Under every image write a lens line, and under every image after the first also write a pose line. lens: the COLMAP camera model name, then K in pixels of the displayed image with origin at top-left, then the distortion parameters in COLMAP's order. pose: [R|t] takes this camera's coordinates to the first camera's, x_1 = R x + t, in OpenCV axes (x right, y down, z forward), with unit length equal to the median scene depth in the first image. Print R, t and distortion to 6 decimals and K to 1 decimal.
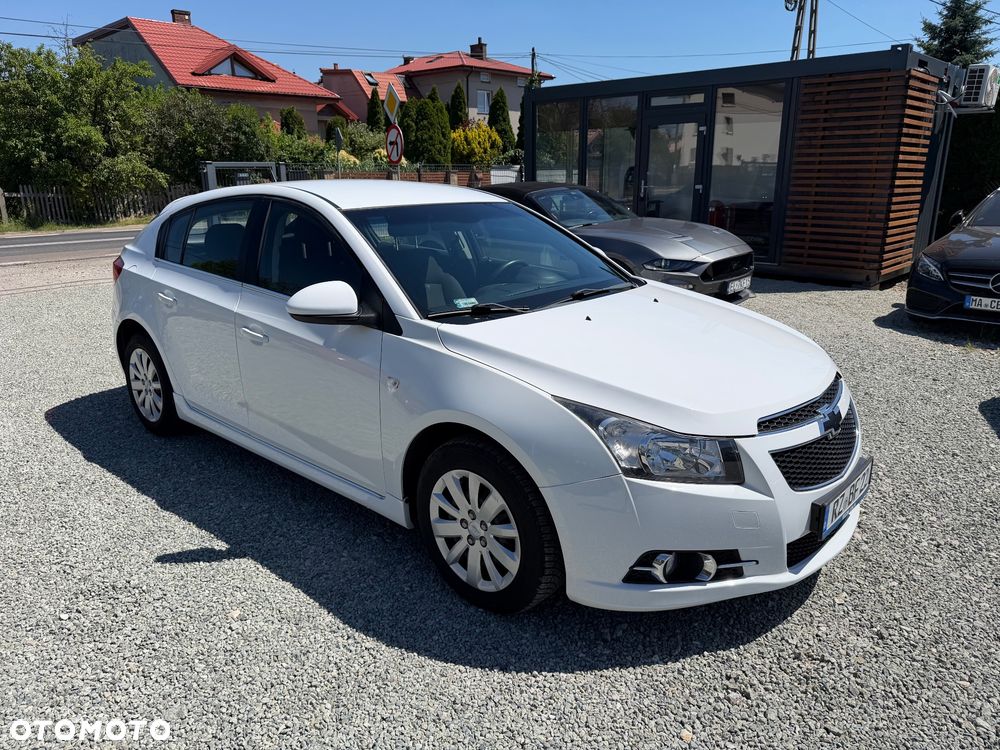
lens RADIAL K [[701.4, 0, 499.9], [0, 701.4, 377.7], [0, 0, 1]] dist [0.020380, -0.028378]
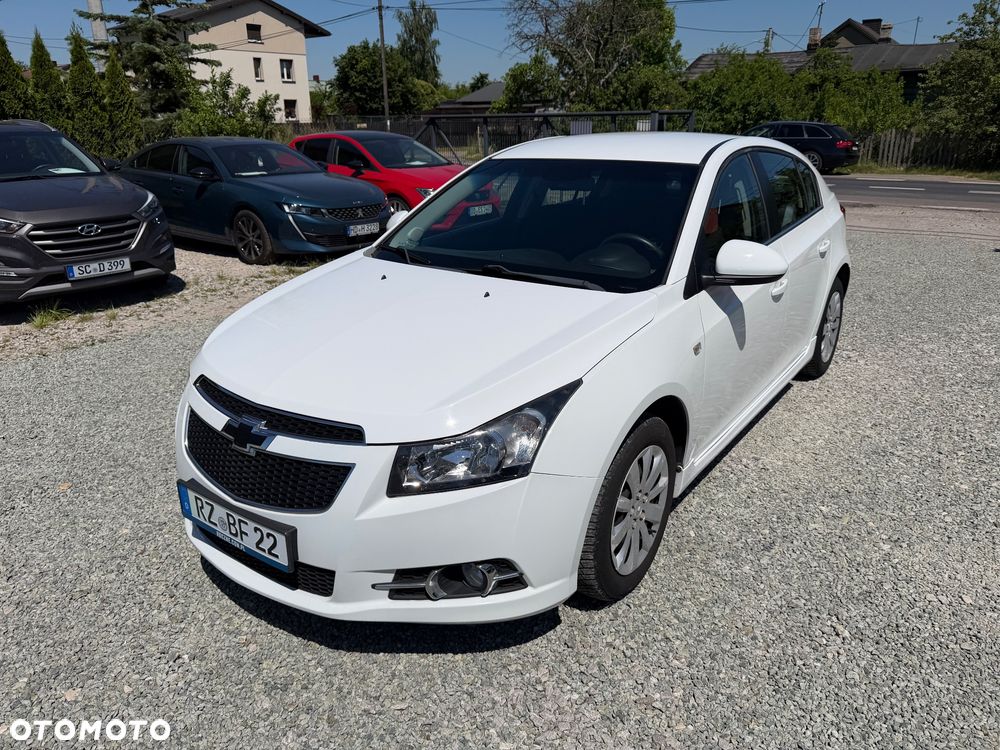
lens RADIAL K [[701.4, 0, 505.3], [0, 701.4, 377.6], [0, 0, 1]] dist [0.020380, -0.028378]
pose [[0.115974, 0.349879, -0.929589, 0.802236], [-0.278994, 0.909699, 0.307586, -0.219804], [0.953264, 0.223678, 0.203115, 0.702235]]
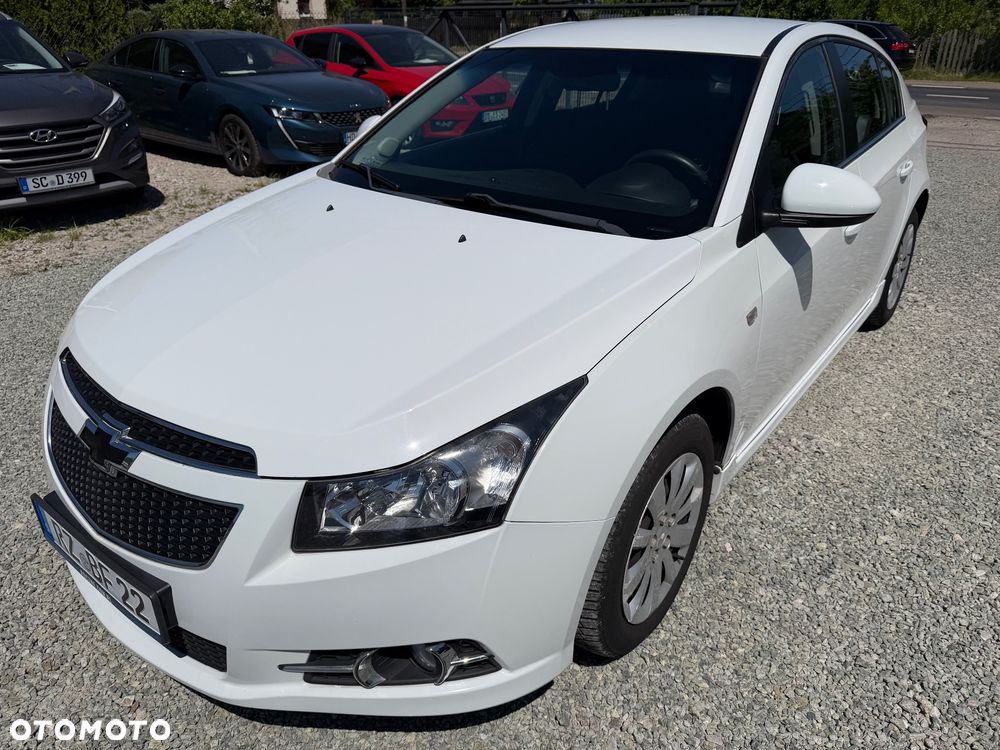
lens RADIAL K [[701.4, 0, 509.1], [0, 701.4, 376.0], [0, 0, 1]] dist [0.020380, -0.028378]
pose [[0.086324, 0.459711, -0.883863, 0.631413], [-0.285232, 0.861442, 0.420192, -0.211831], [0.954563, 0.215833, 0.205488, 0.753148]]
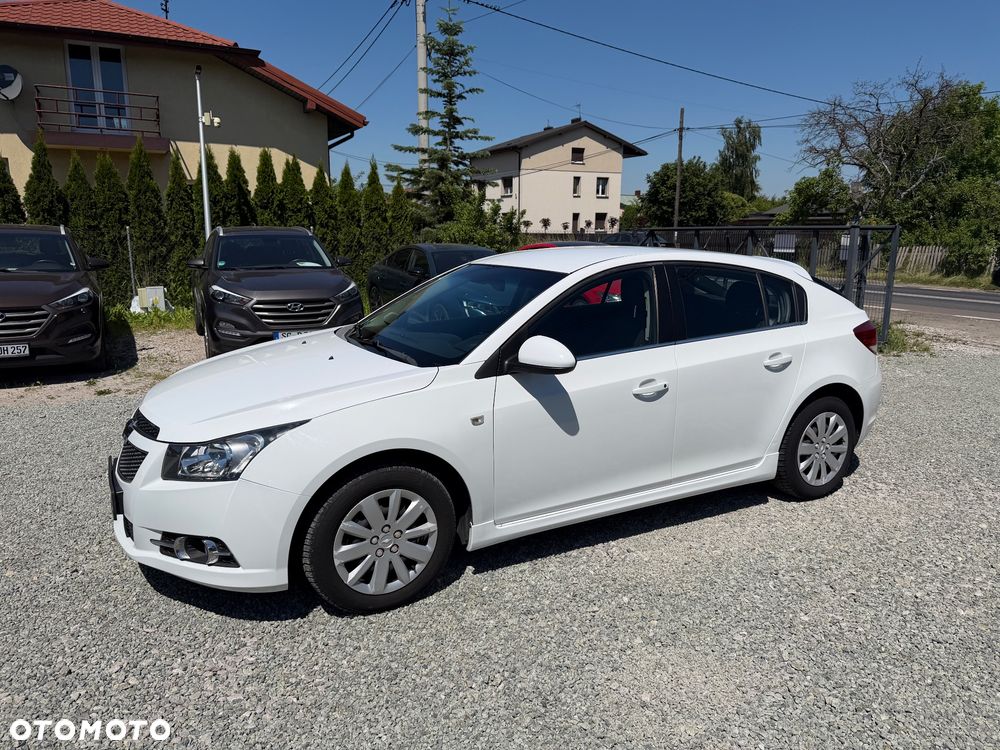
lens RADIAL K [[701.4, 0, 506.0], [0, 701.4, 383.7], [0, 0, 1]] dist [0.020380, -0.028378]
pose [[-0.315208, 0.209140, -0.925691, 0.897943], [-0.276198, 0.912976, 0.300316, -0.369301], [0.907942, 0.350336, -0.230013, 1.191392]]
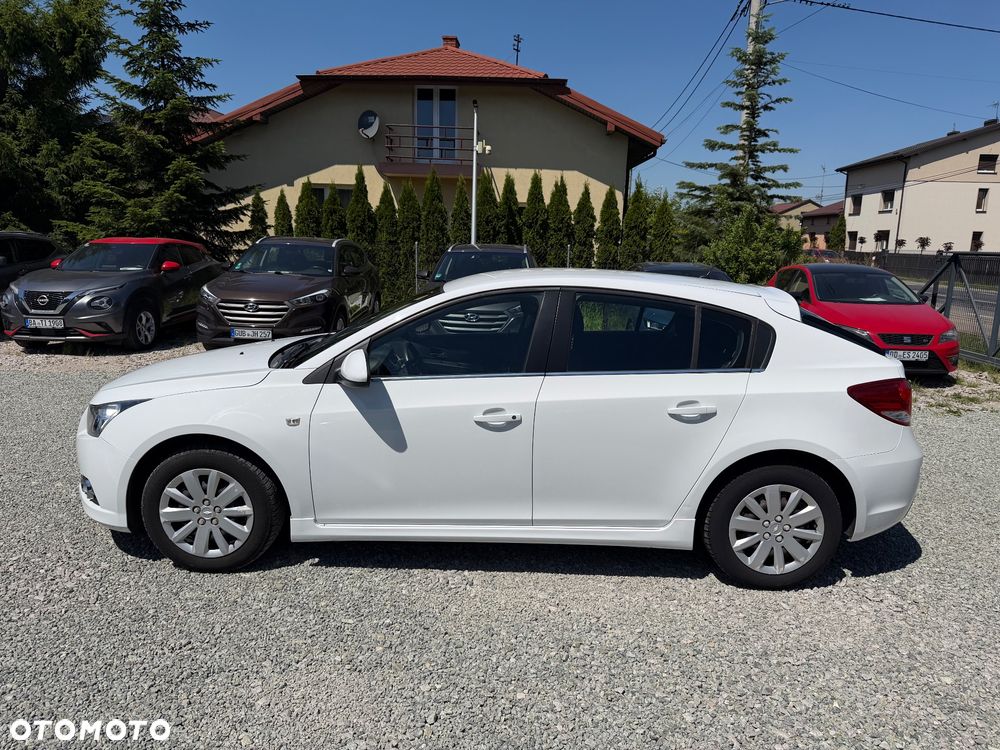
lens RADIAL K [[701.4, 0, 500.7], [0, 701.4, 383.8], [0, 0, 1]] dist [0.020380, -0.028378]
pose [[-0.743030, 0.124371, -0.657601, 0.565980], [-0.209061, 0.890278, 0.404597, -0.524278], [0.635767, 0.438106, -0.635502, 1.671036]]
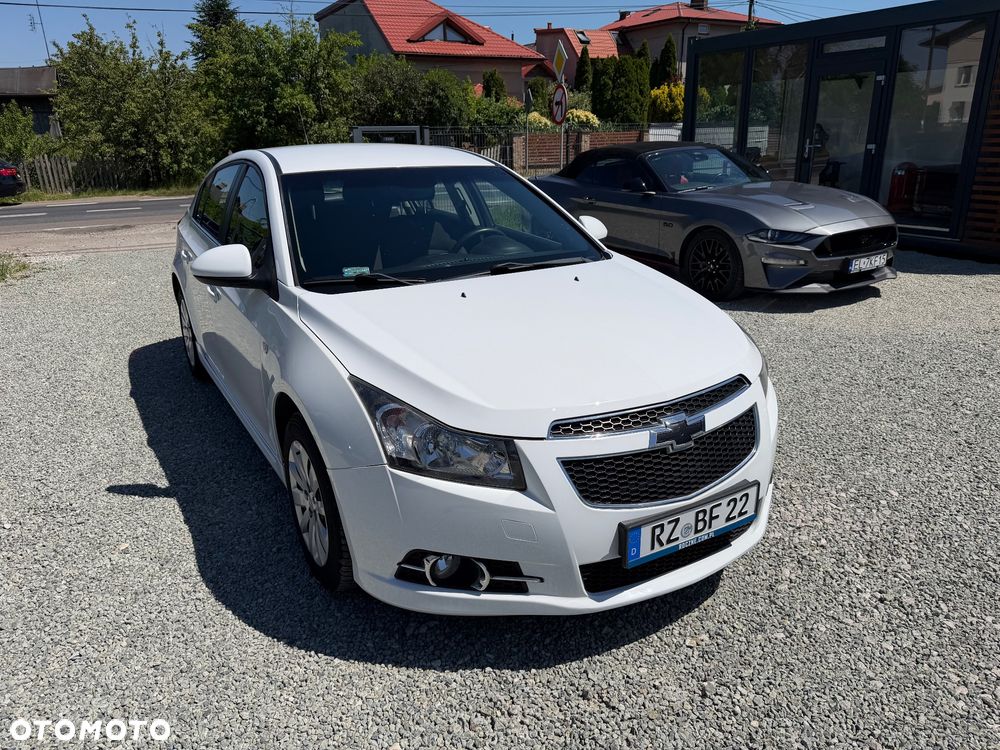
lens RADIAL K [[701.4, 0, 492.6], [0, 701.4, 374.6], [0, 0, 1]] dist [0.020380, -0.028378]
pose [[0.953591, 0.086028, -0.288553, 0.312994], [-0.072396, 0.995711, 0.057607, -0.024991], [0.292271, -0.034044, 0.955729, 0.084097]]
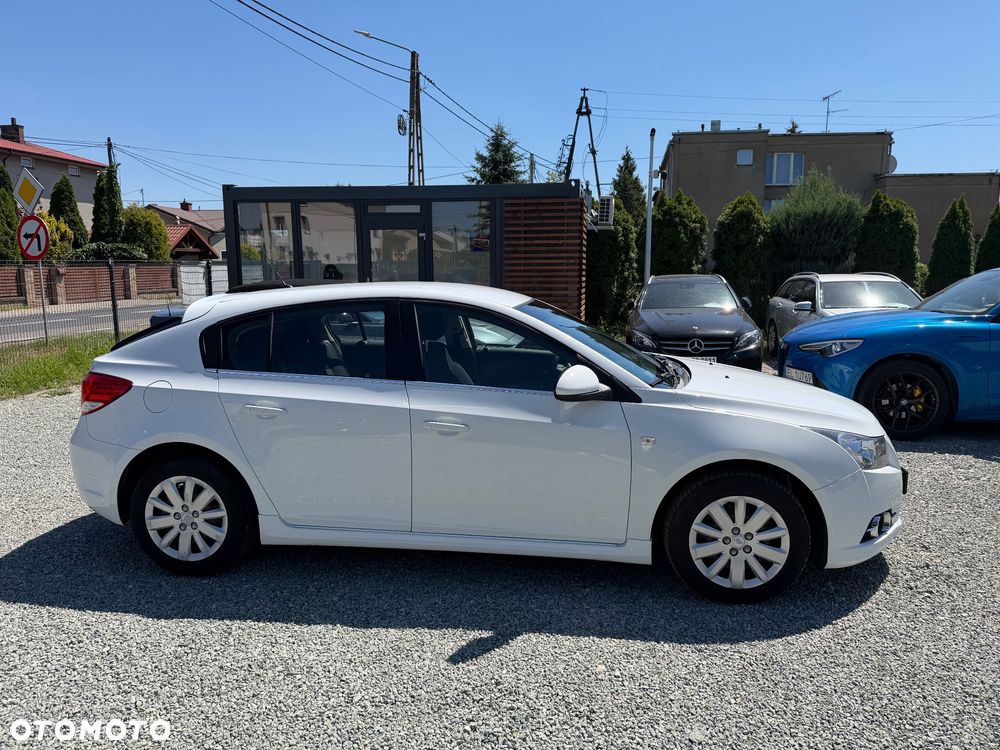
lens RADIAL K [[701.4, 0, 497.9], [0, 701.4, 371.0], [0, 0, 1]] dist [0.020380, -0.028378]
pose [[0.823394, -0.078214, 0.562054, -0.728930], [0.155173, 0.983740, -0.090429, -0.032508], [-0.545842, 0.161675, 0.822142, 0.071336]]
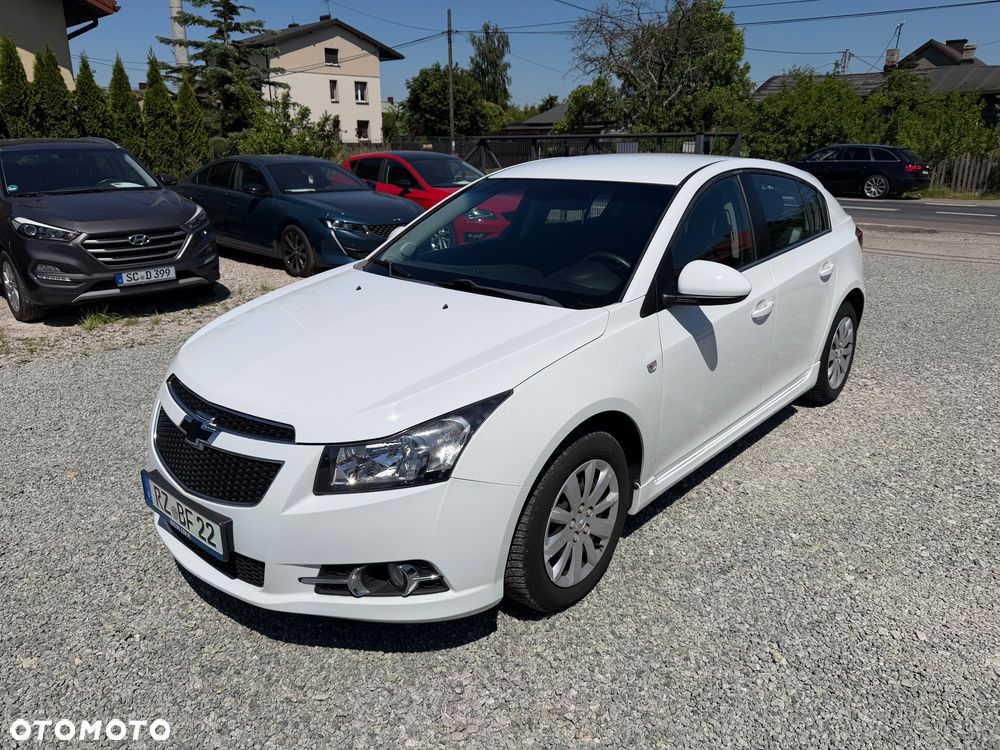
lens RADIAL K [[701.4, 0, 502.0], [0, 701.4, 377.1], [0, 0, 1]] dist [0.020380, -0.028378]
pose [[0.017544, 0.327234, -0.944780, 0.827493], [-0.285693, 0.907171, 0.308903, -0.246868], [0.958161, 0.264497, 0.109403, 0.795439]]
